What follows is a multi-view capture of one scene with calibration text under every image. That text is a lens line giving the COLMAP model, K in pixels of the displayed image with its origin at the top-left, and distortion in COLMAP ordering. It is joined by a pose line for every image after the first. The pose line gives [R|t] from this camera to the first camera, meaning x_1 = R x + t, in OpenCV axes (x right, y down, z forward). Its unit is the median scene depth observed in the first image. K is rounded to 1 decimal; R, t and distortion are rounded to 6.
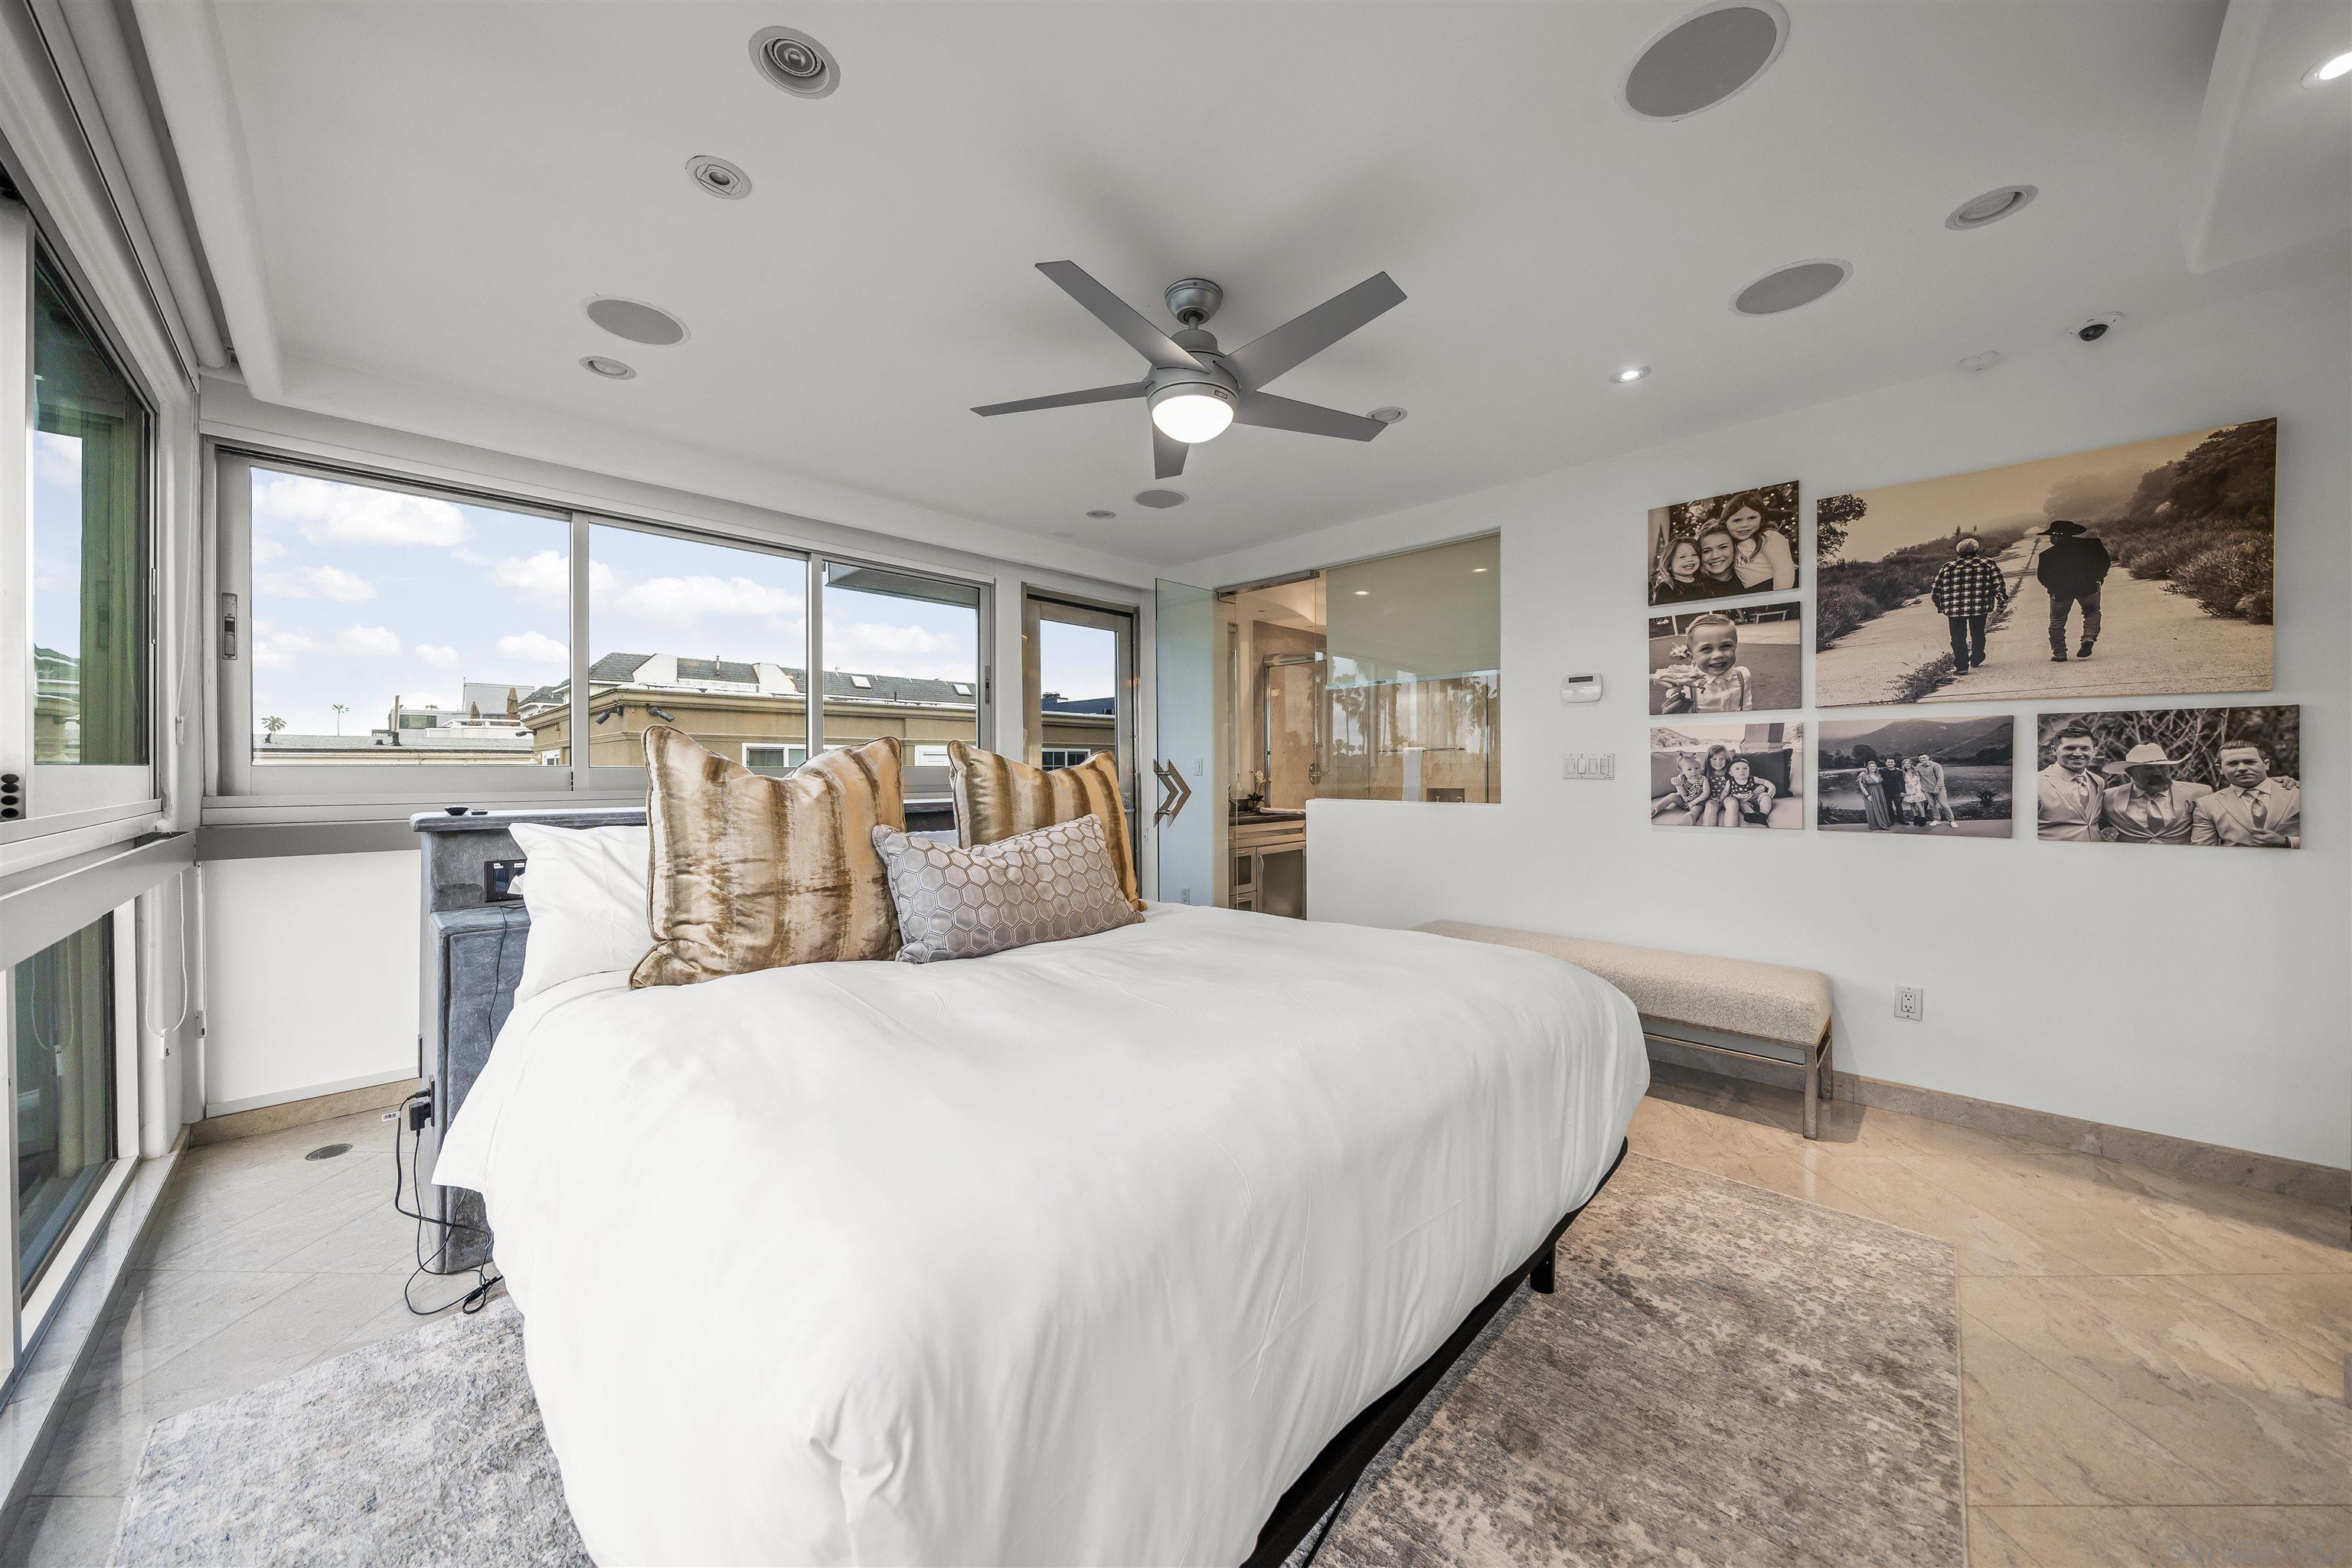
lens RADIAL K [[808.1, 0, 1166.9], [0, 808.1, 772.6], [0, 0, 1]] dist [-0.007506, 0.000302]
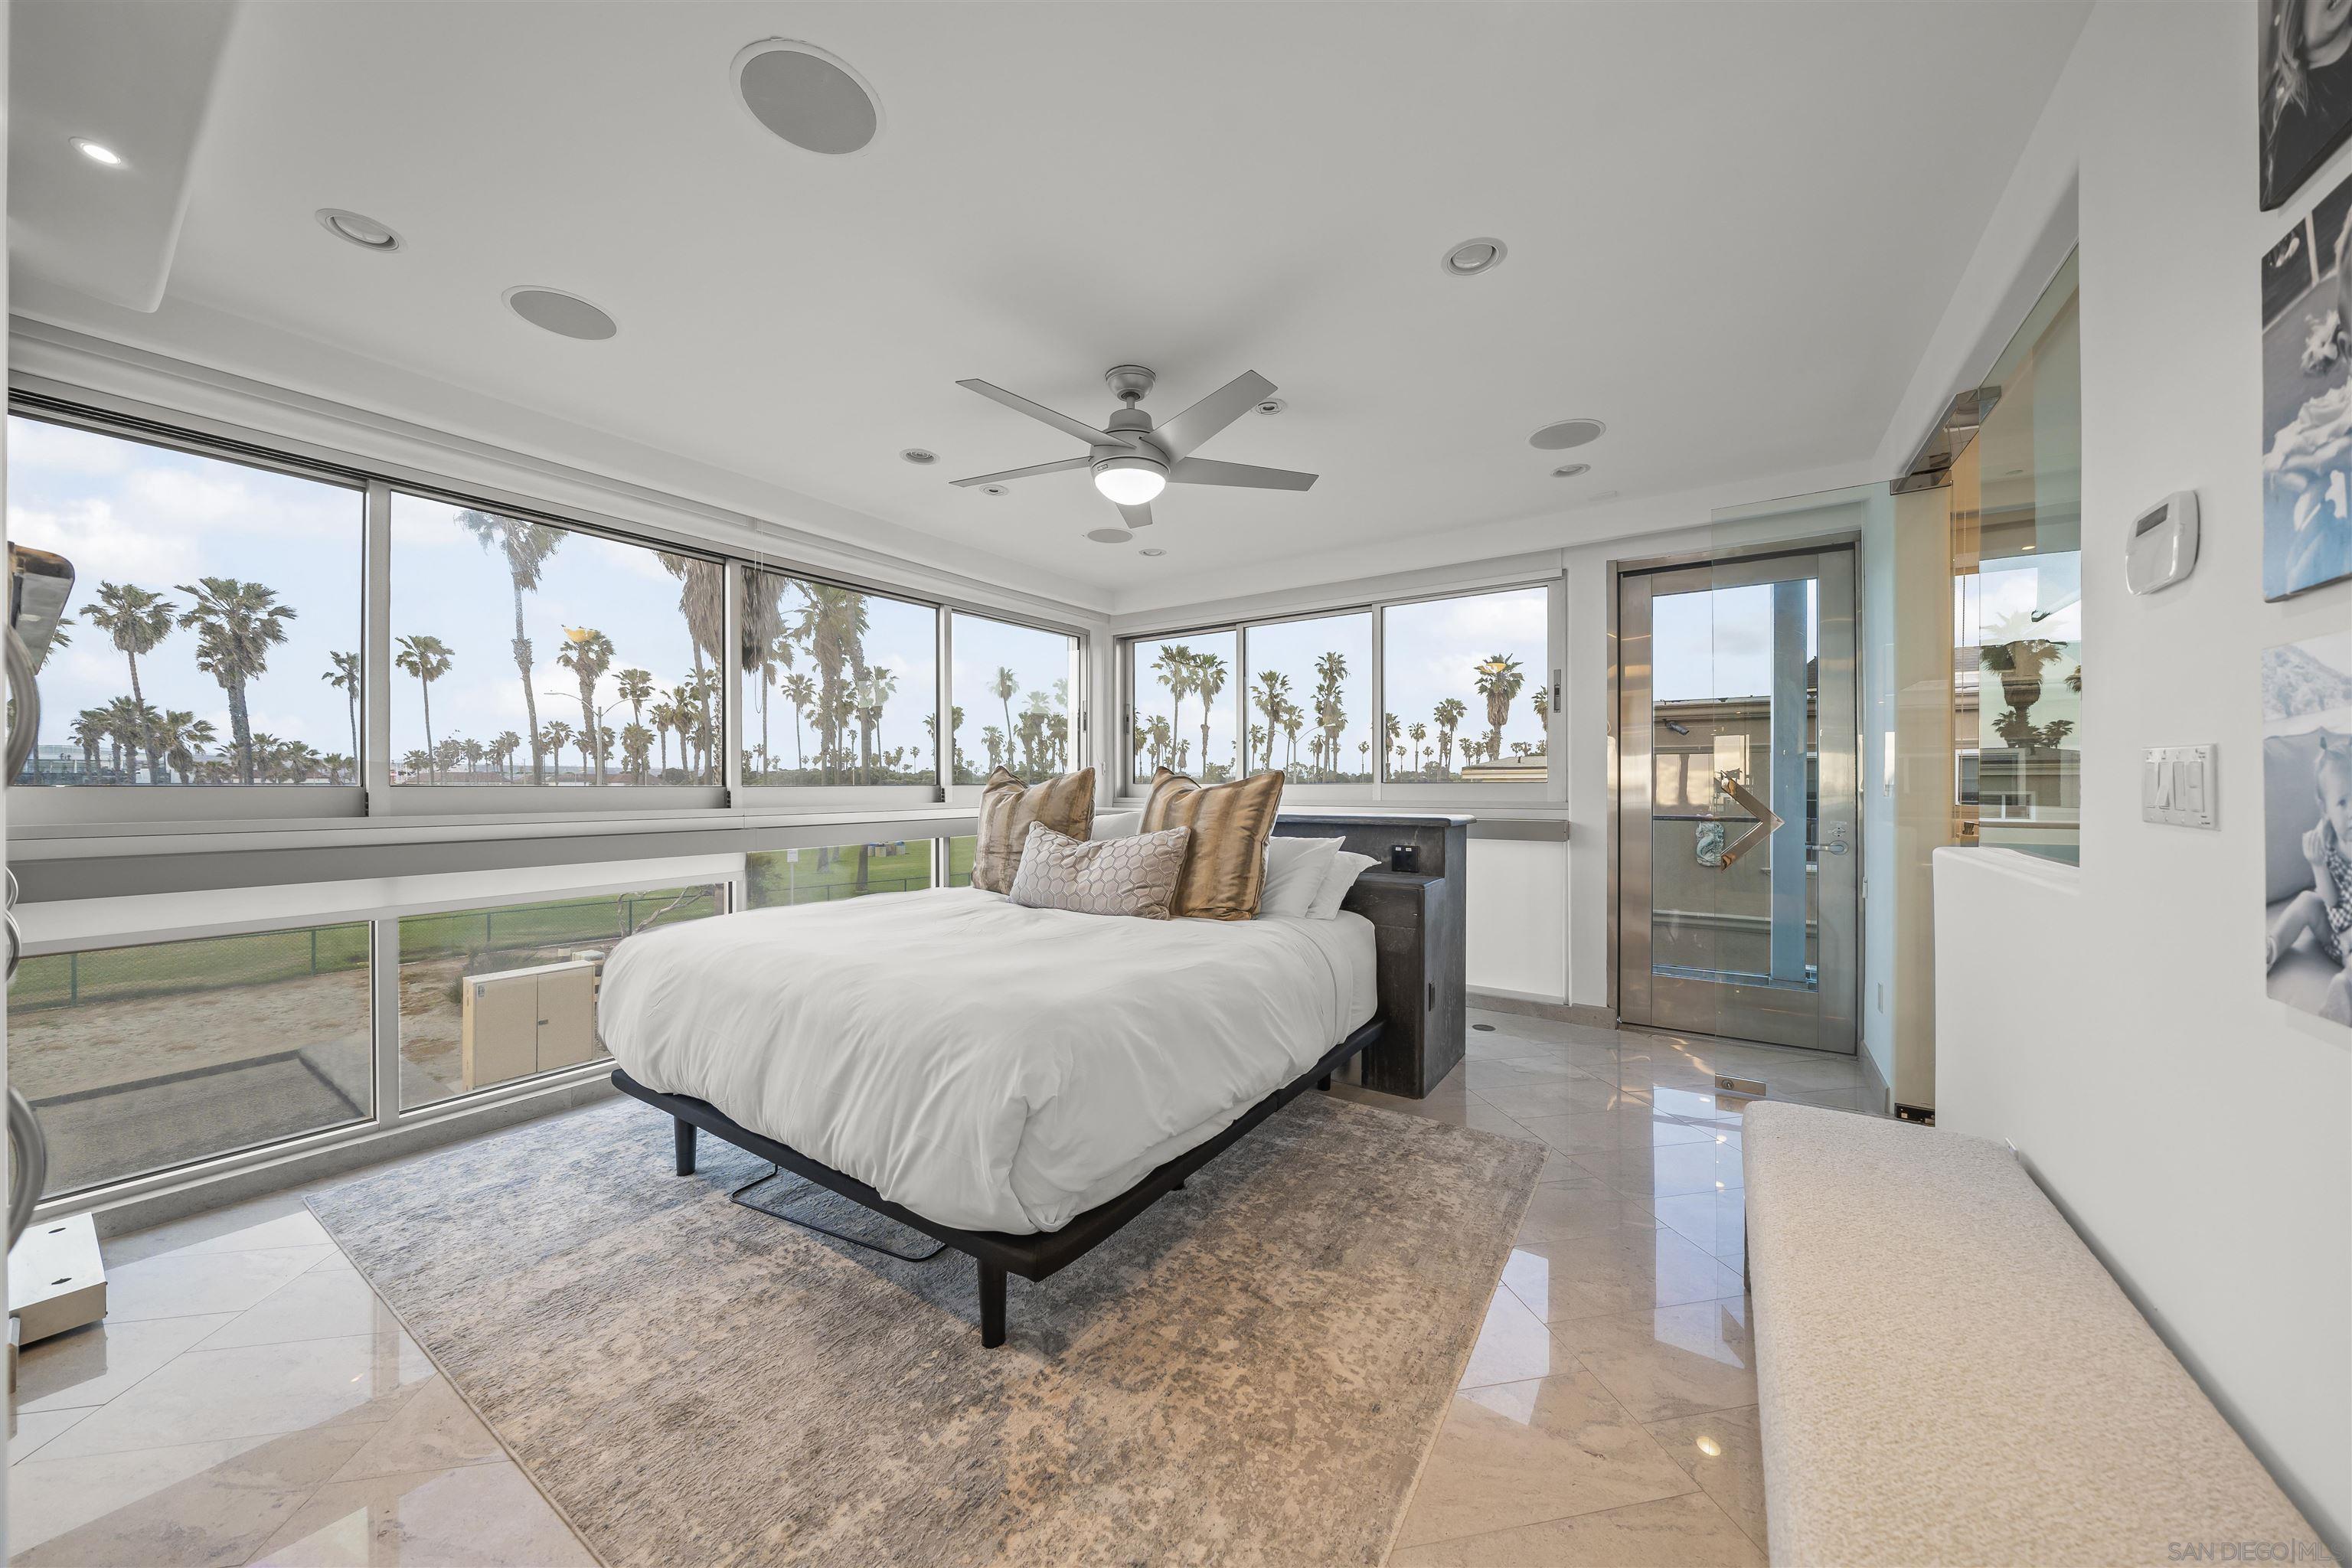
lens RADIAL K [[808.1, 0, 1166.9], [0, 808.1, 772.6], [0, 0, 1]] dist [-0.007506, 0.000302]
pose [[0.168372, -0.010666, -0.985666, 0.811545], [-0.003178, 0.999930, -0.011363, -0.008725], [0.985718, 0.005046, 0.168326, 0.585435]]
